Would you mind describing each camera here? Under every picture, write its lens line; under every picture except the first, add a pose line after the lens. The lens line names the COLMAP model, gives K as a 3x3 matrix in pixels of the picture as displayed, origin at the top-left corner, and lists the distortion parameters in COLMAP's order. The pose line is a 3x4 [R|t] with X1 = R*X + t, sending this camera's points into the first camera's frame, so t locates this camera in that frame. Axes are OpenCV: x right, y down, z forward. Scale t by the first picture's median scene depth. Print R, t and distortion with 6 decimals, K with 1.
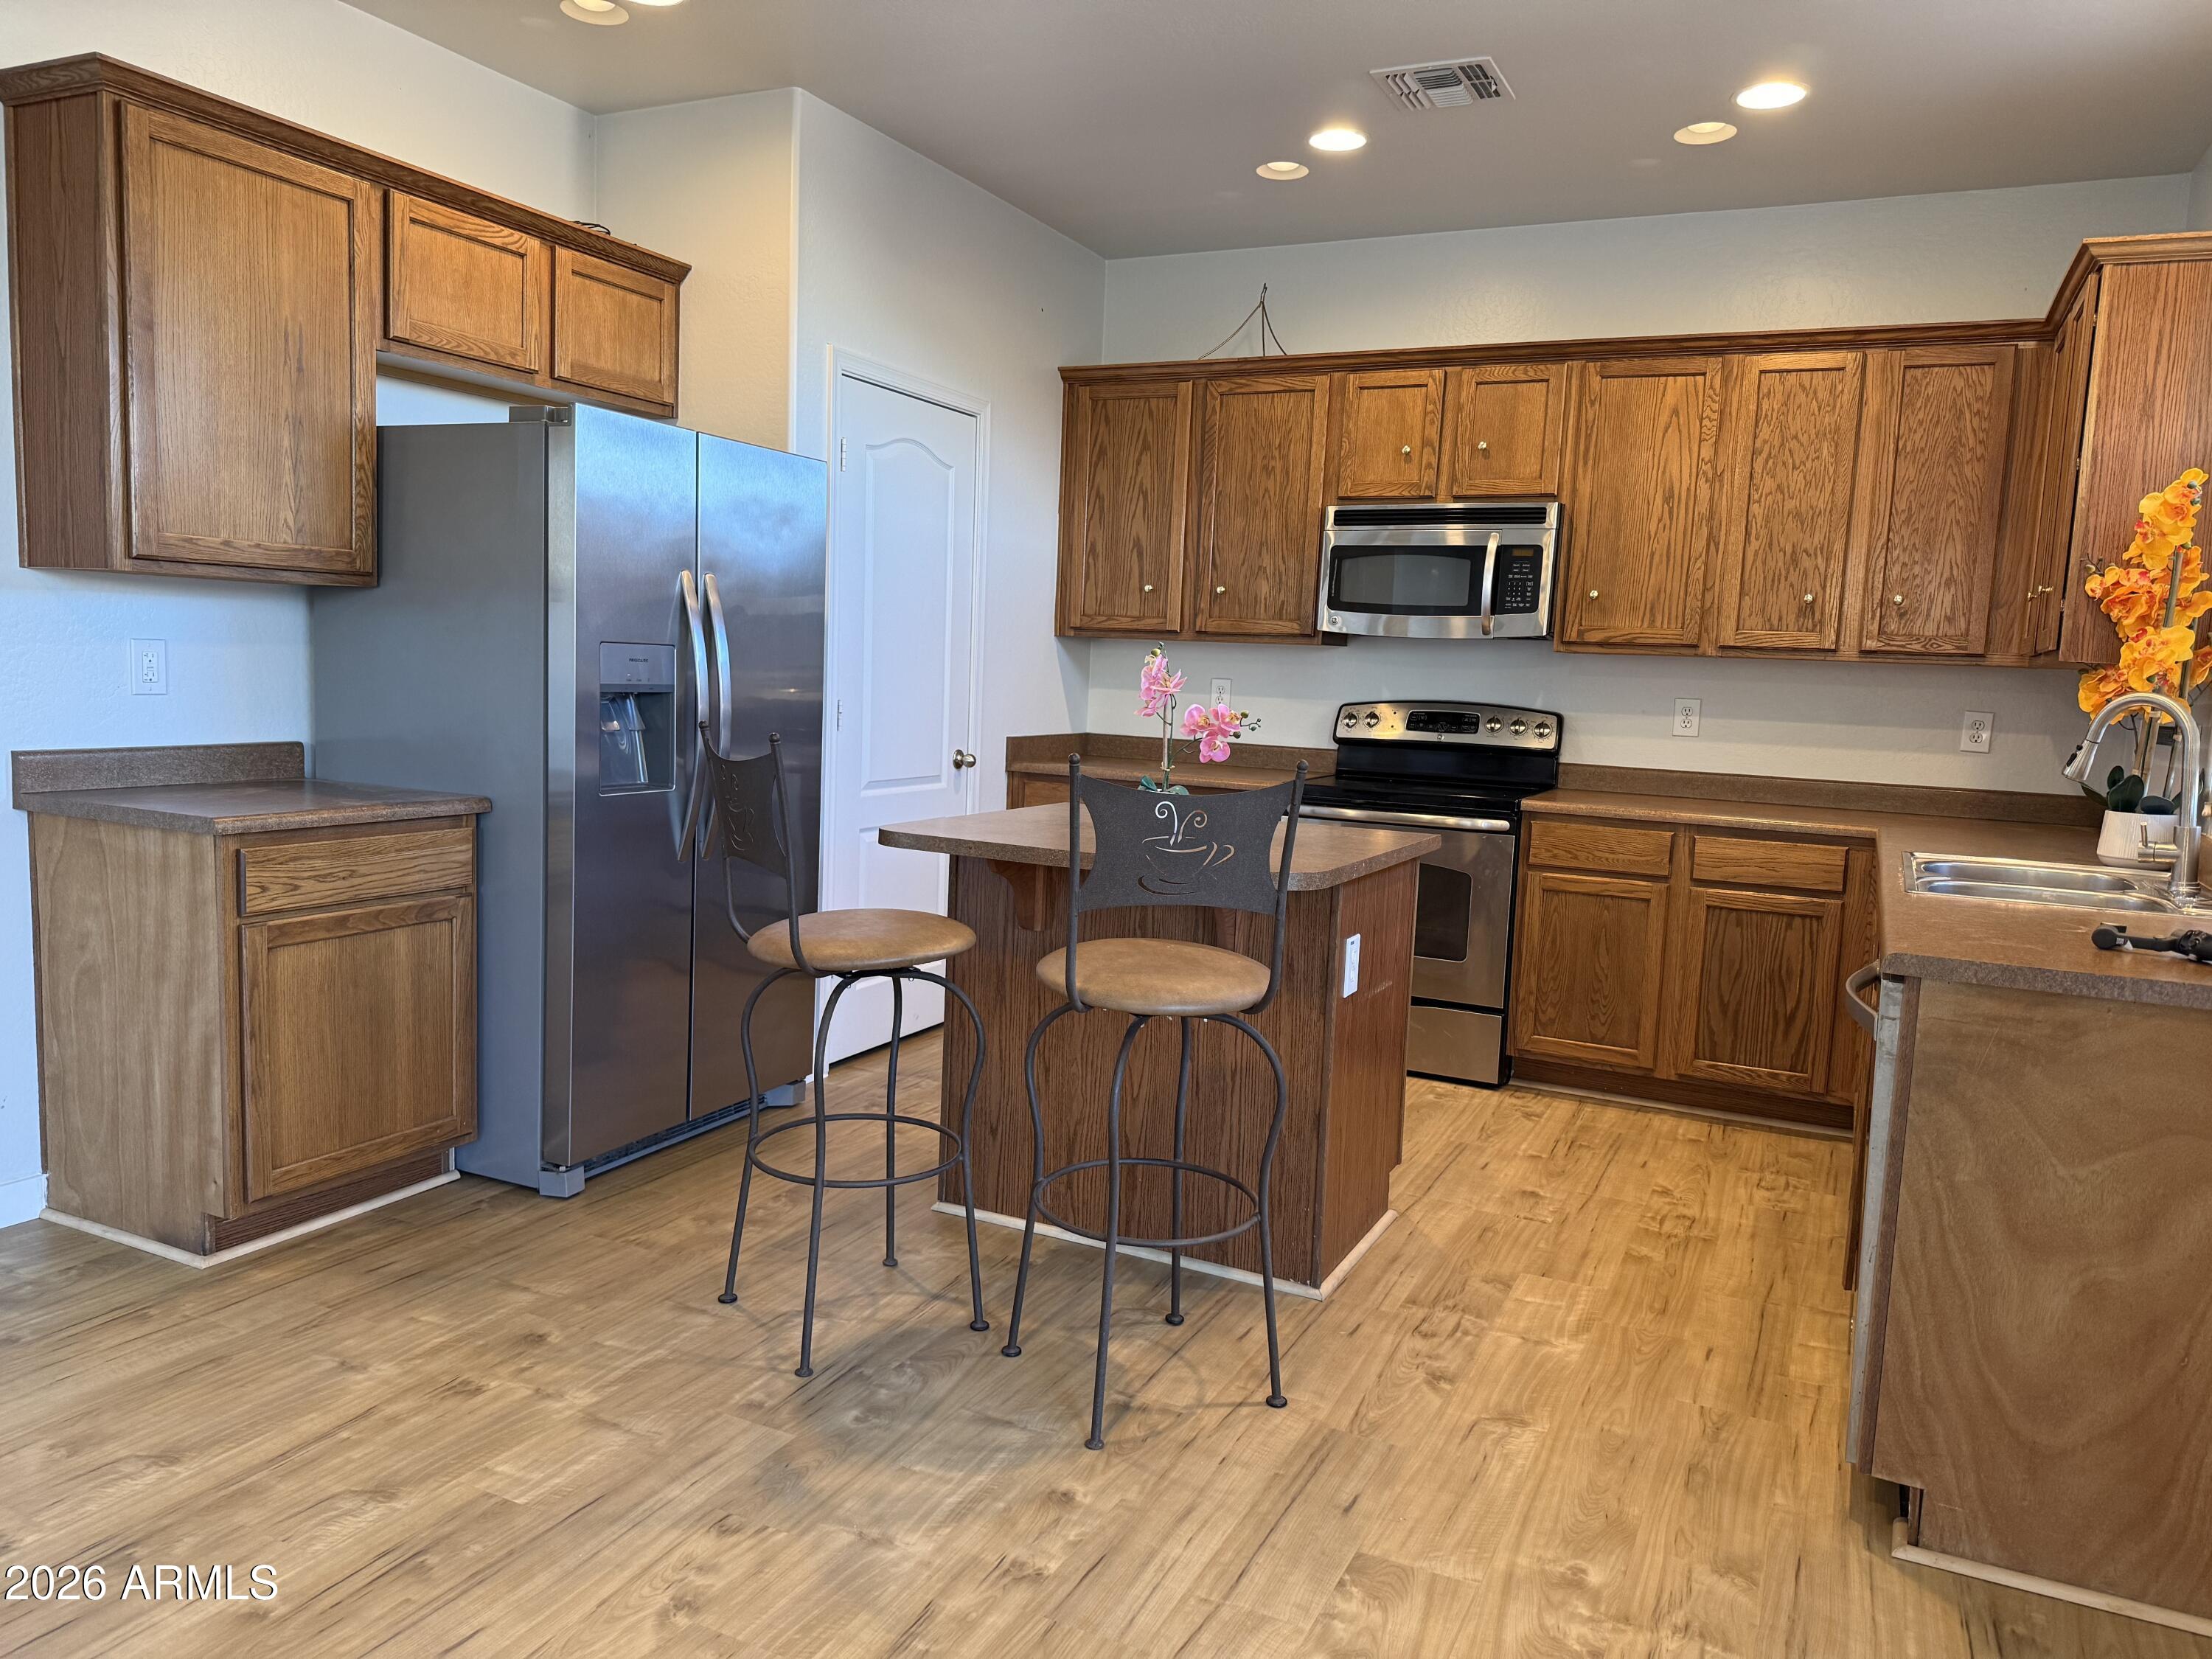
lens RADIAL K [[1602.8, 0, 1087.8], [0, 1602.8, 842.1], [0, 0, 1]] dist [0.041409, -0.050580]
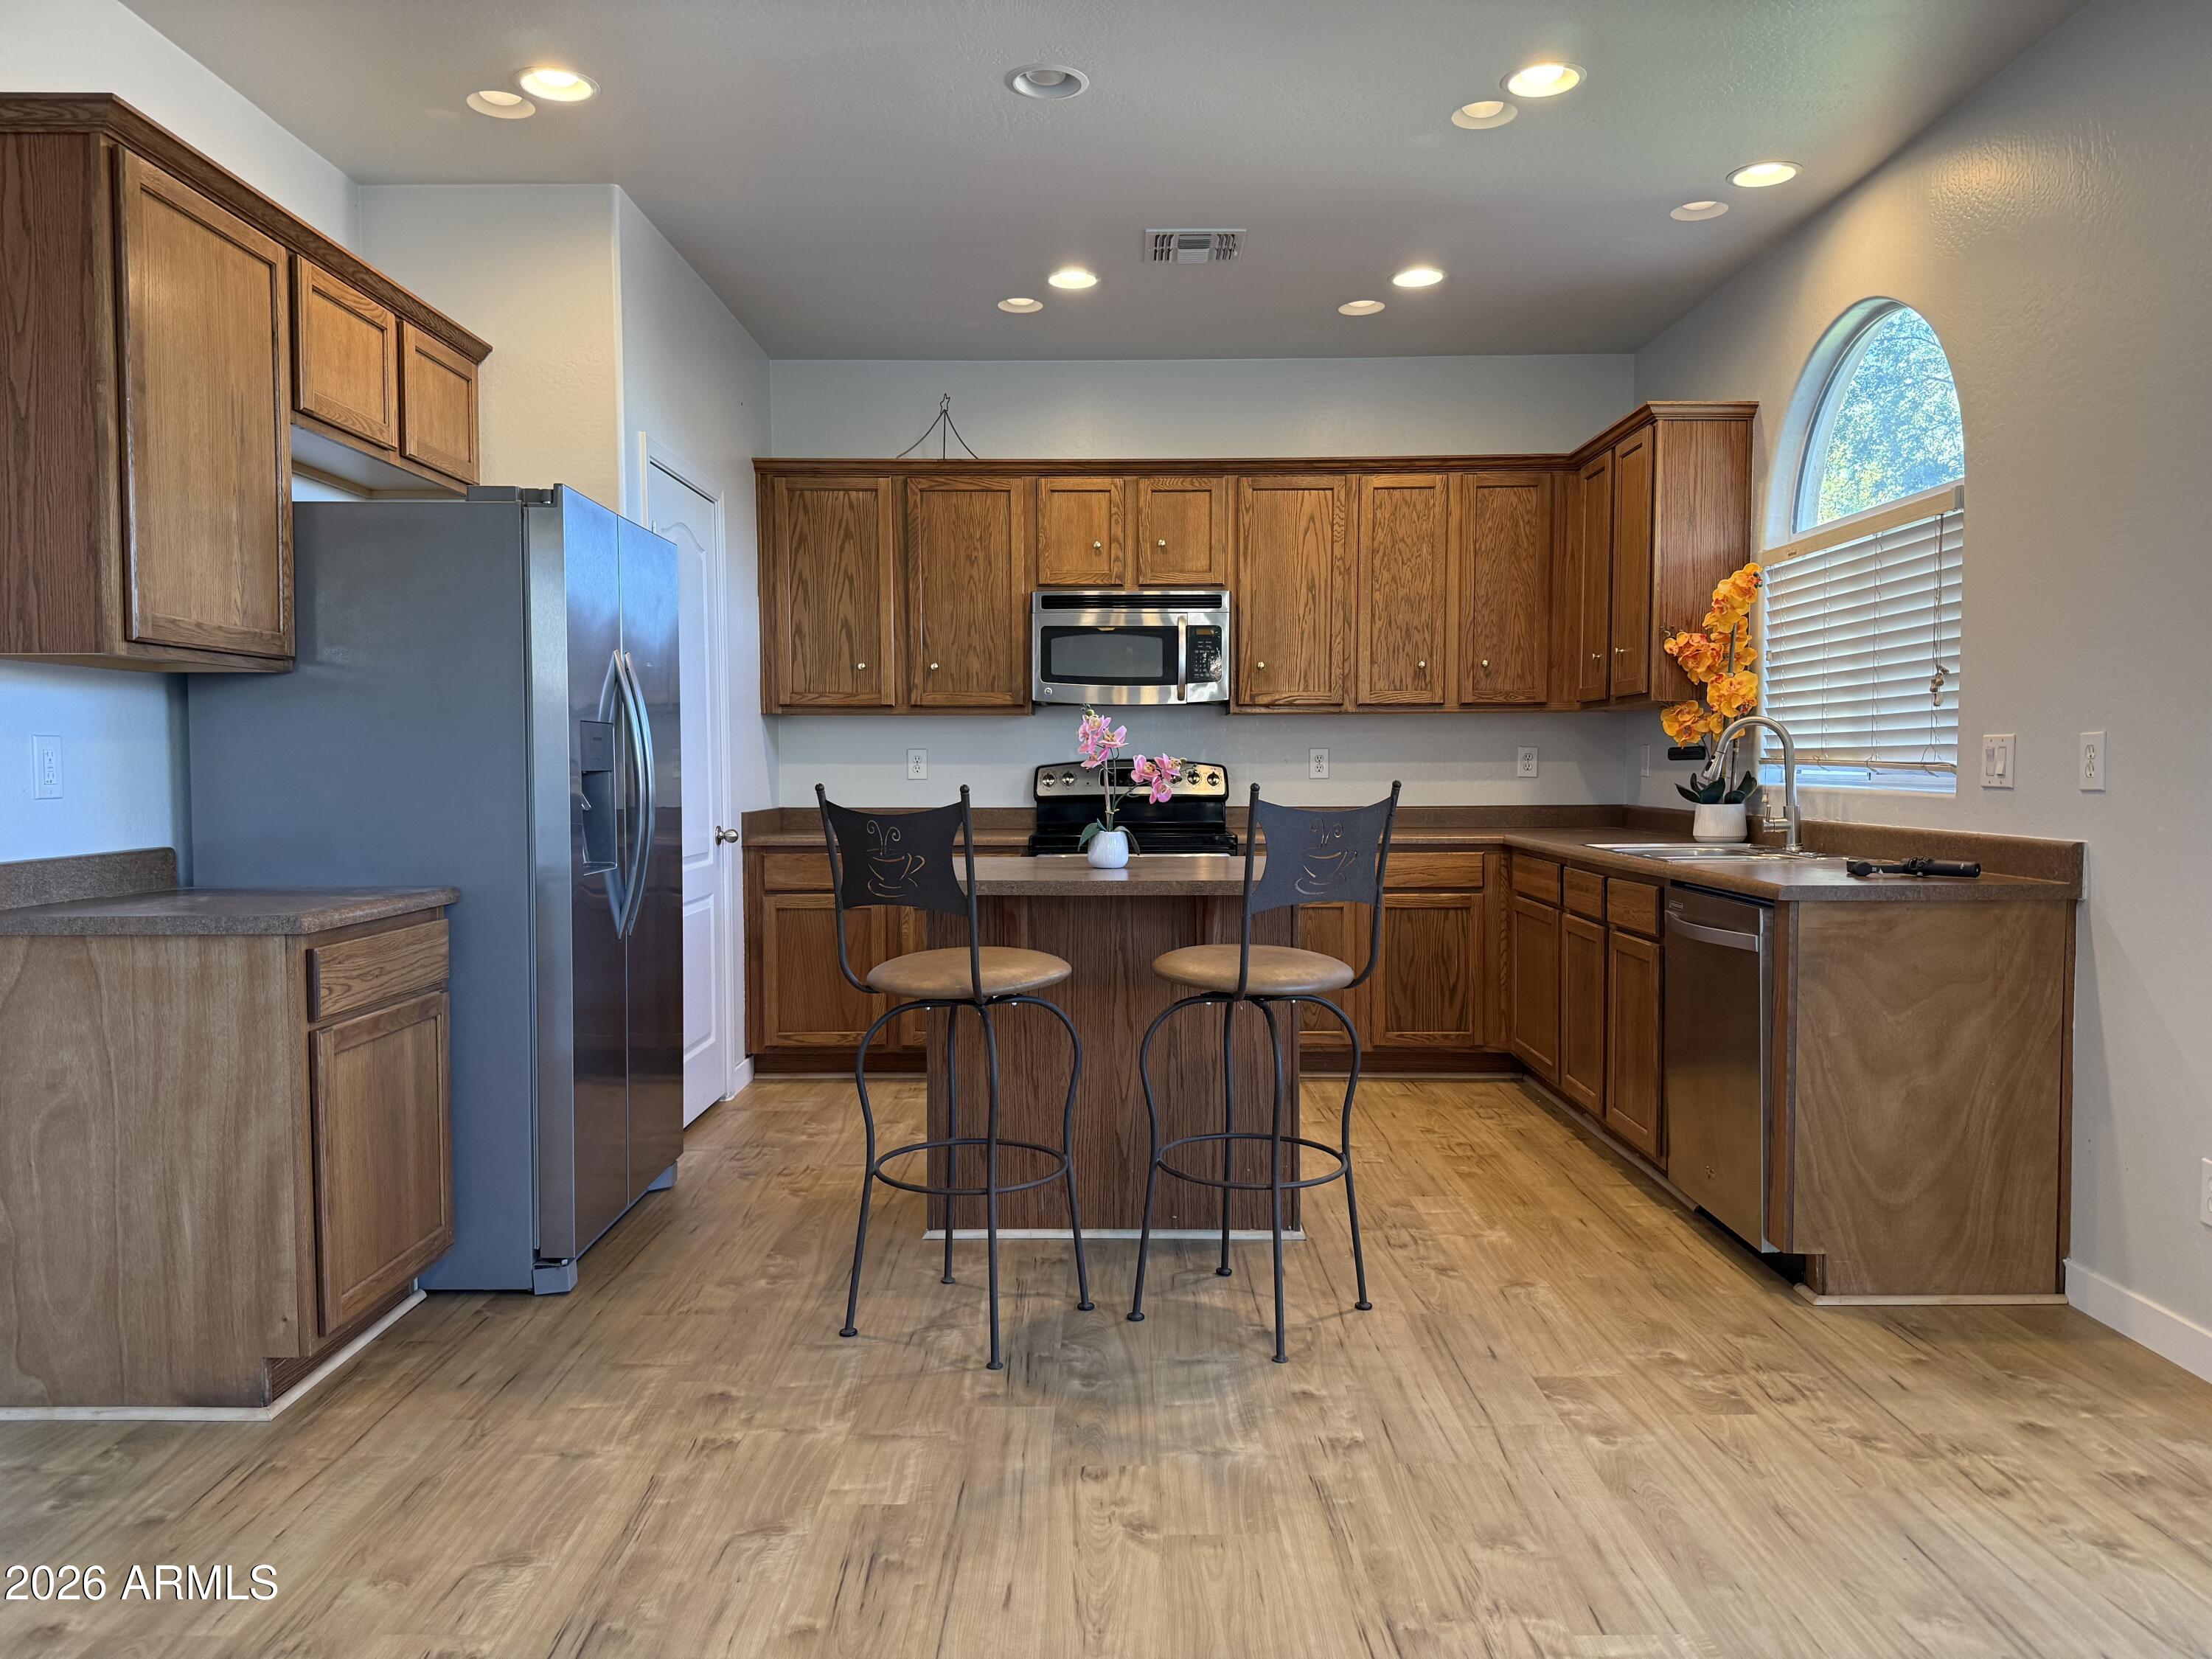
lens RADIAL K [[1602.8, 0, 1103.3], [0, 1602.8, 847.2], [0, 0, 1]] dist [0.041409, -0.050580]
pose [[0.895611, -0.068363, 0.439553, -0.473634], [0.091450, 0.995310, -0.031535, 0.015264], [-0.435336, 0.068440, 0.897663, -0.033826]]
